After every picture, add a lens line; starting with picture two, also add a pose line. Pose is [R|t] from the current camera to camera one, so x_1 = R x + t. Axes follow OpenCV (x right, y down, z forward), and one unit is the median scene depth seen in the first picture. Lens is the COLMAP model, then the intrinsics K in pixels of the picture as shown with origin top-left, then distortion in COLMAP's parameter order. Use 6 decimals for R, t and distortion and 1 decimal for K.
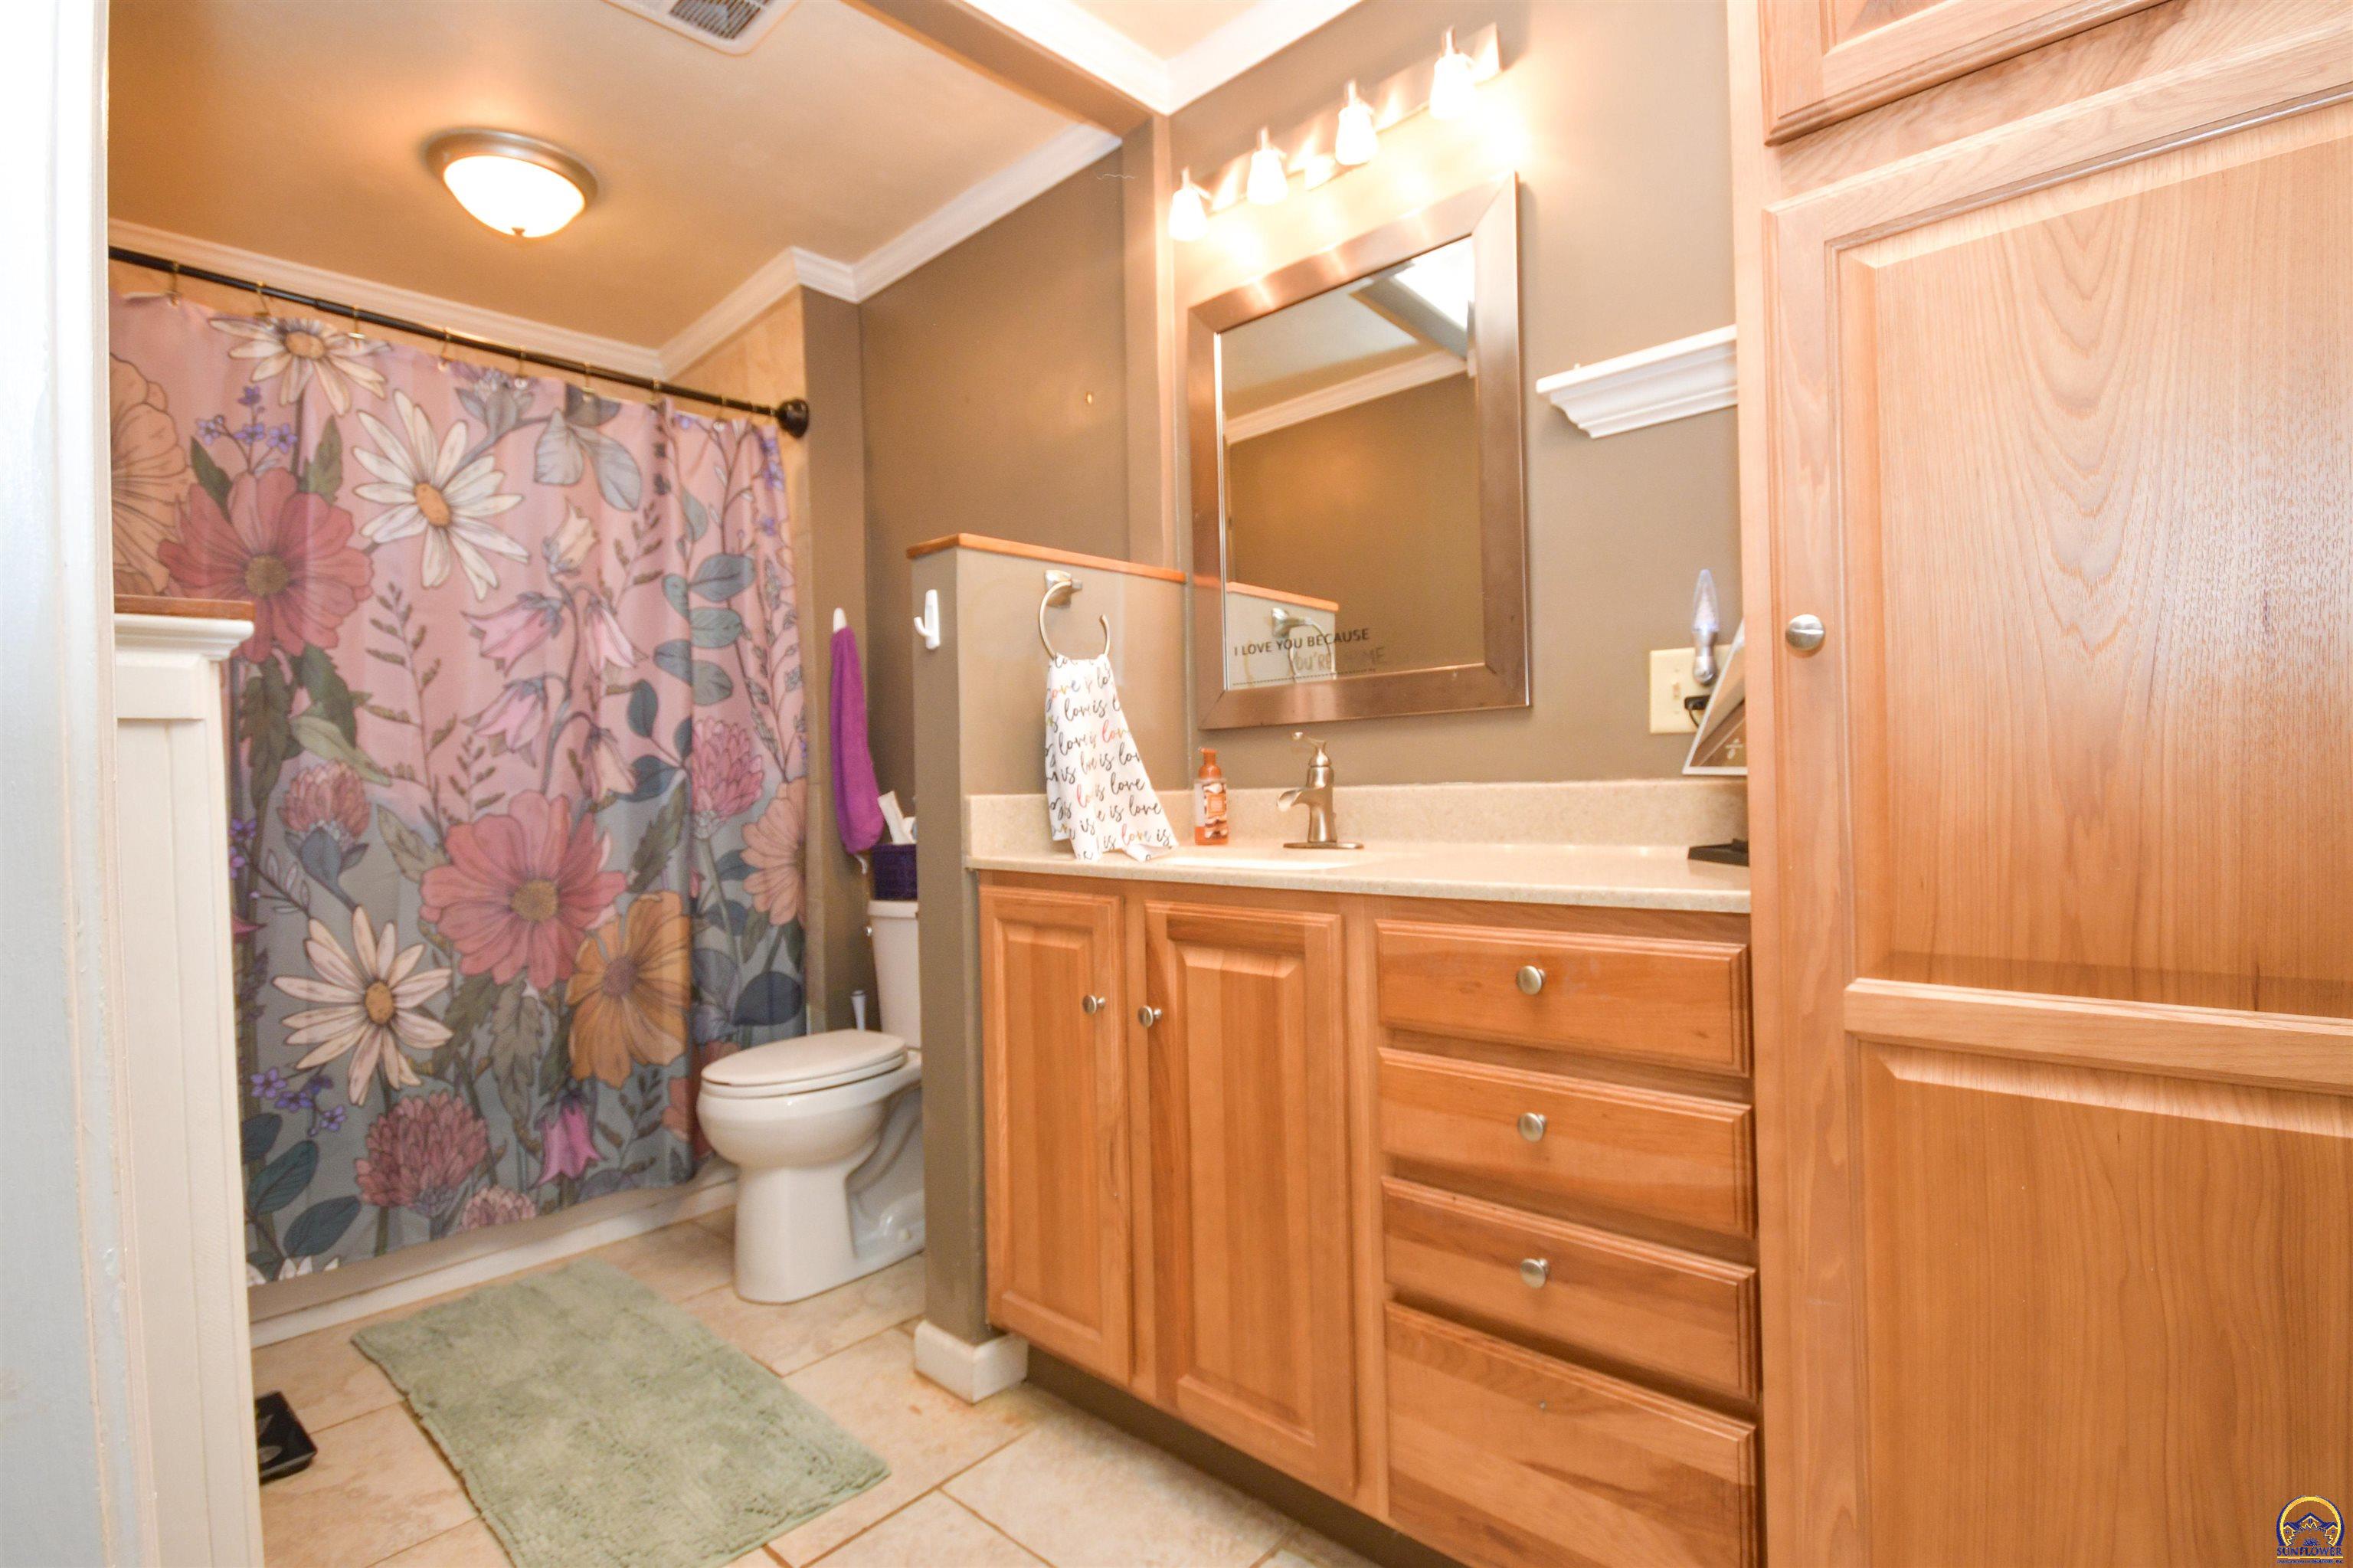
lens RADIAL K [[1010.6, 0, 1176.5], [0, 1010.6, 784.0], [0, 0, 1]] dist [-0.001408, -0.000171]
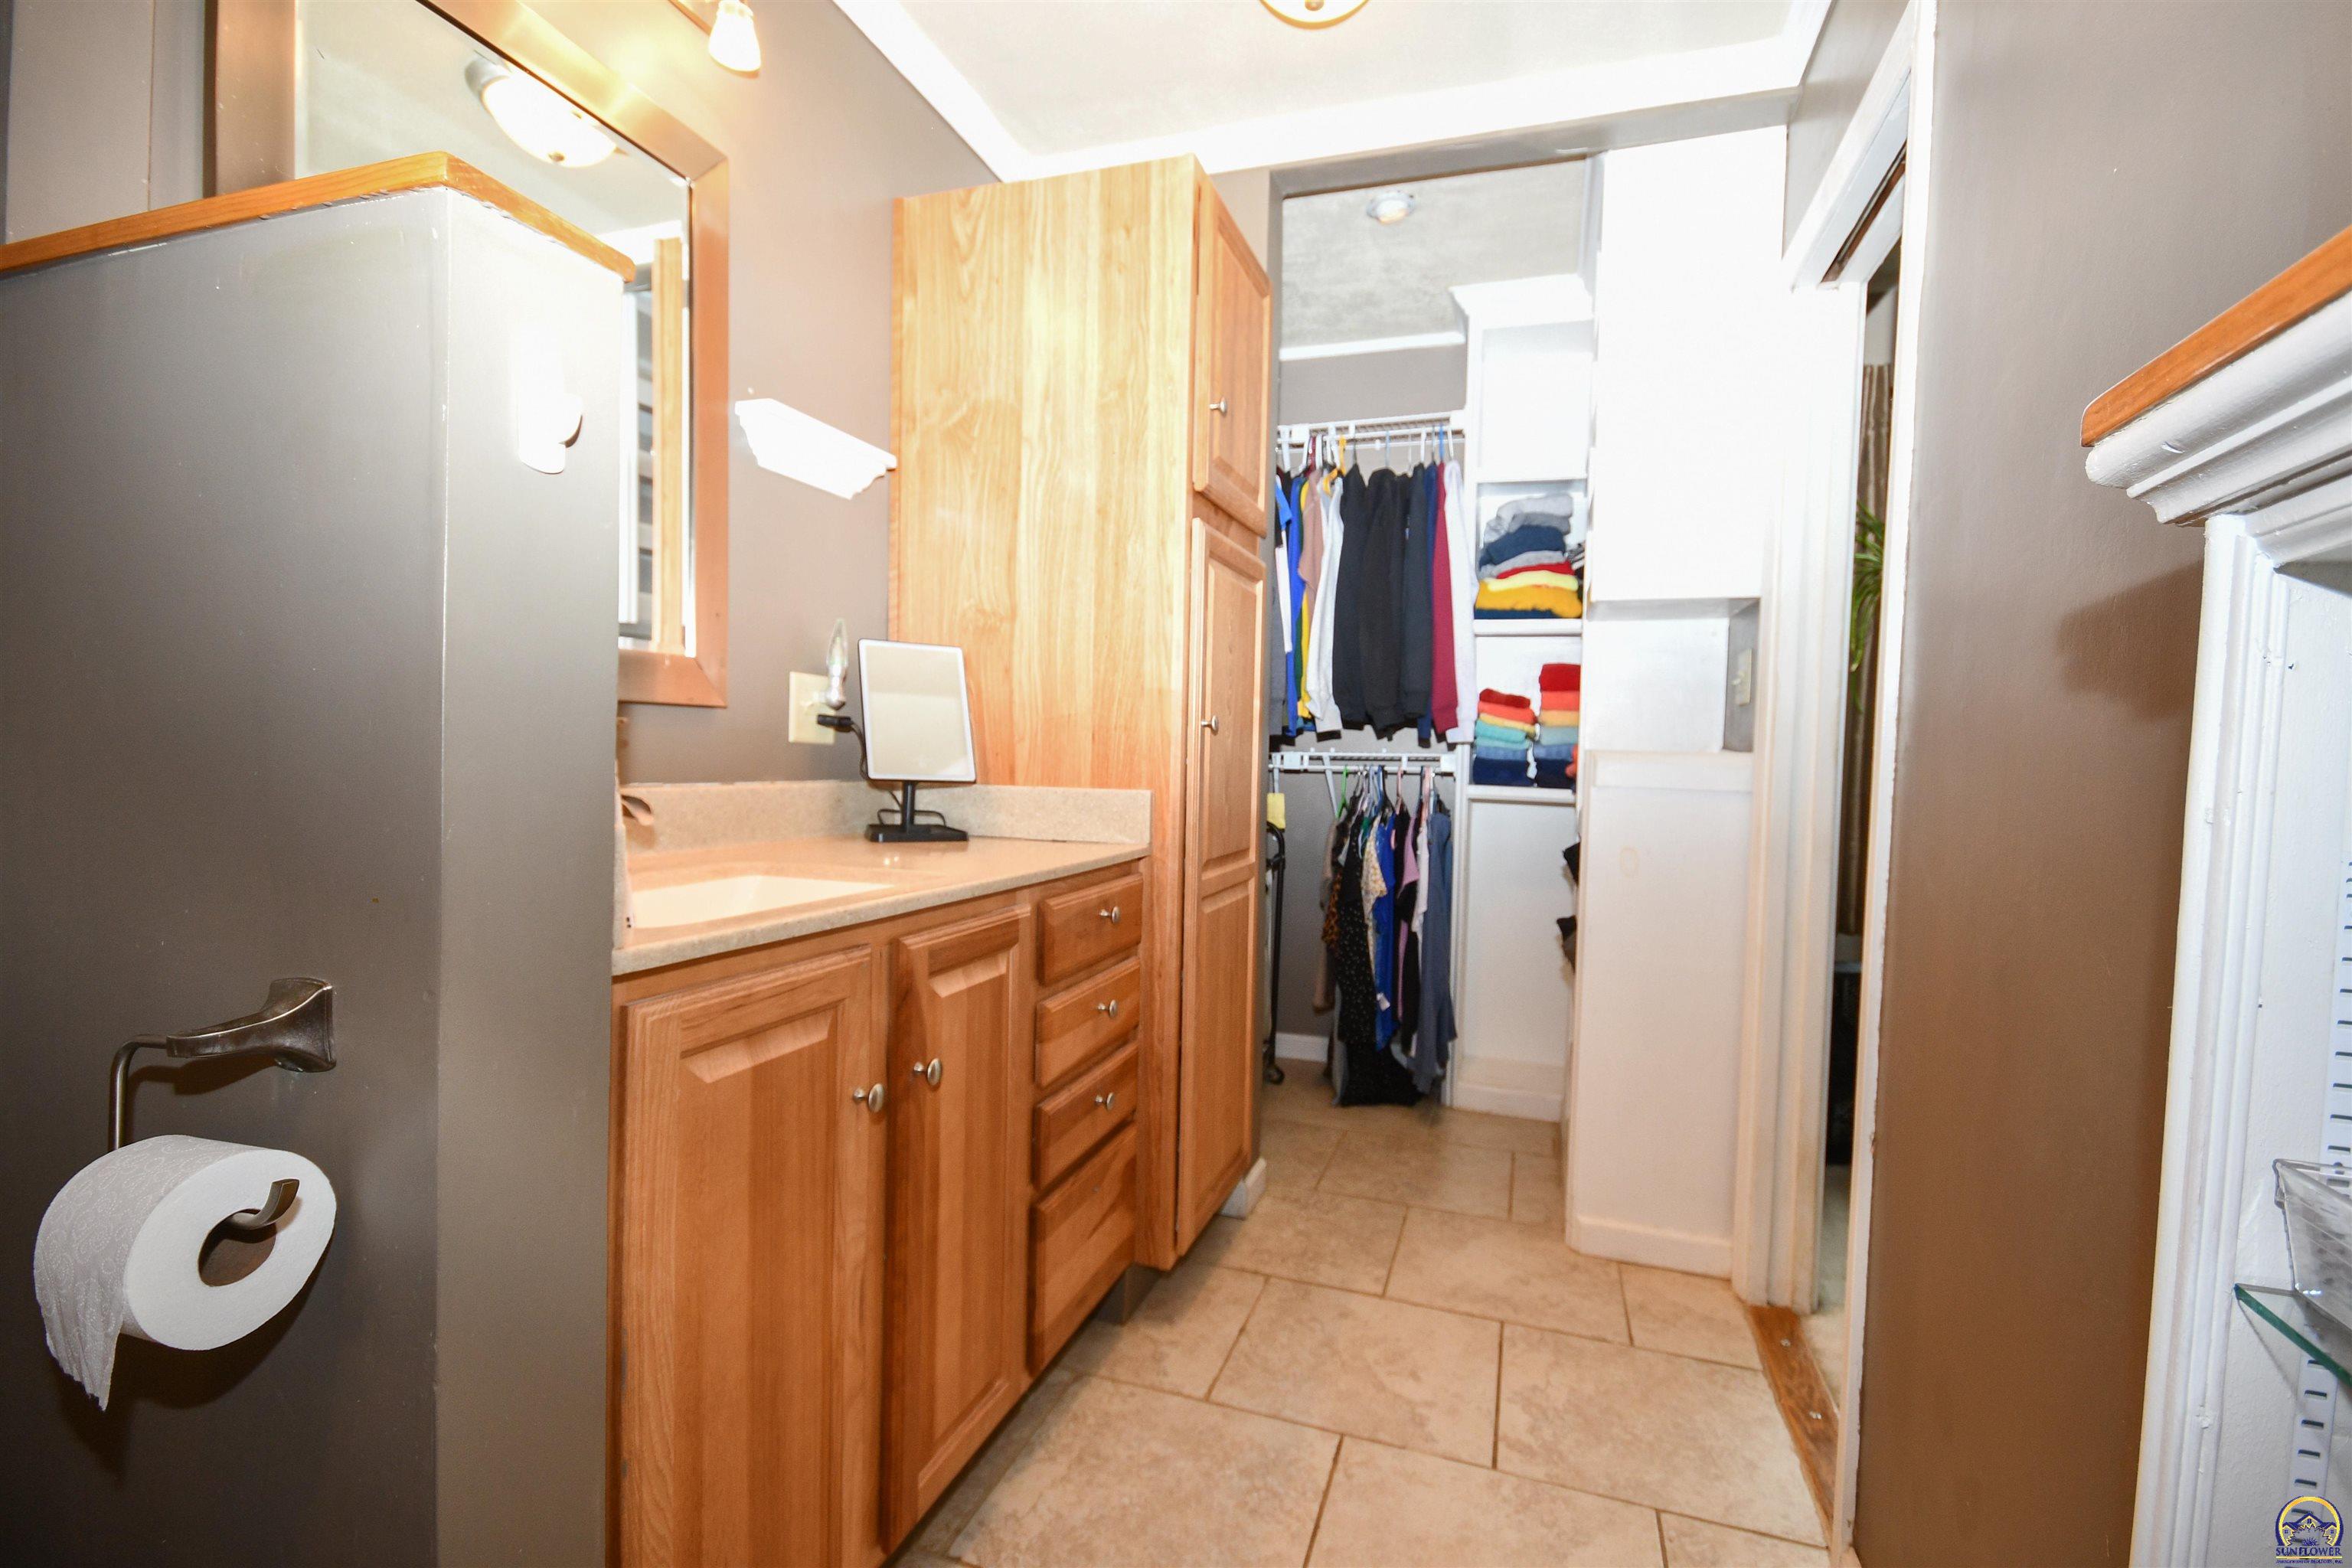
lens RADIAL K [[1054.3, 0, 1176.0], [0, 1054.3, 784.0], [0, 0, 1]] dist [-0.000026, -0.000002]
pose [[-0.386700, -0.011596, 0.922133, -0.389339], [-0.021705, 0.999758, 0.003470, -0.007455], [-0.921950, -0.018673, -0.386858, 0.487715]]
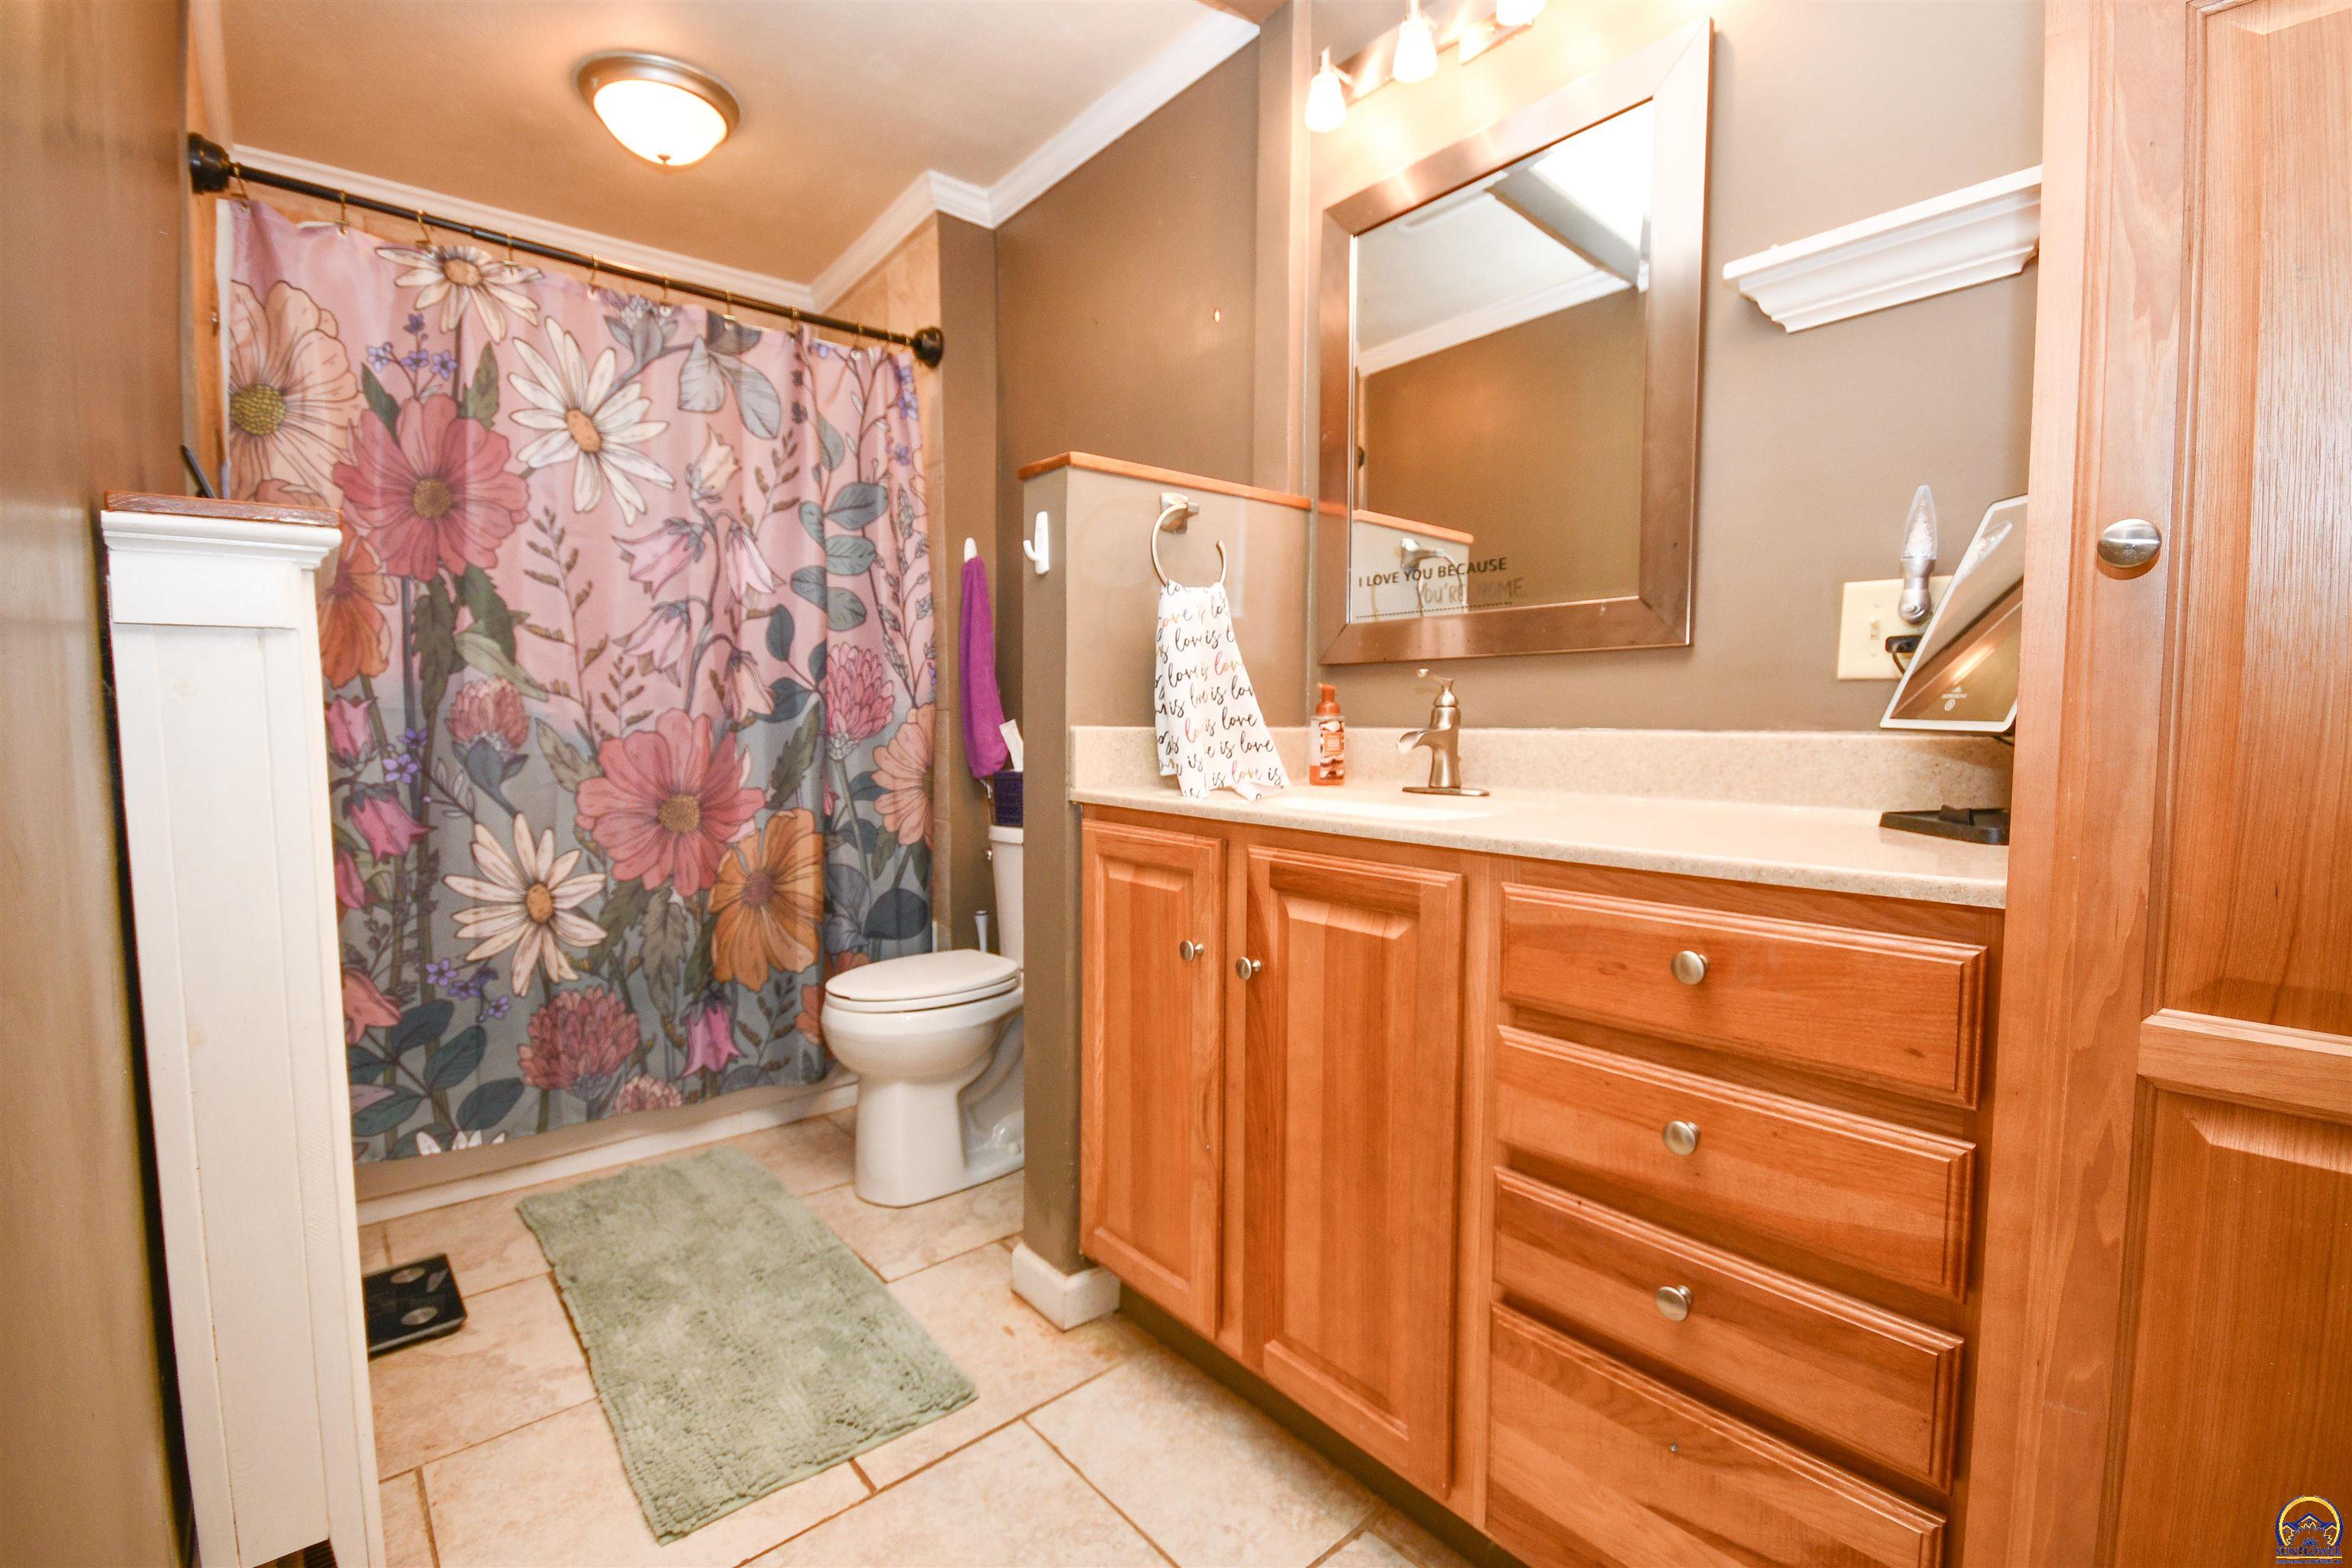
lens RADIAL K [[1010.1, 0, 1176.0], [0, 1010.1, 784.0], [0, 0, 1]] dist [-0.001408, -0.000171]
pose [[0.992593, 0.036059, -0.116012, 0.003748], [-0.028465, 0.997383, 0.066465, -0.000602], [0.118106, -0.062671, 0.991021, 0.027857]]
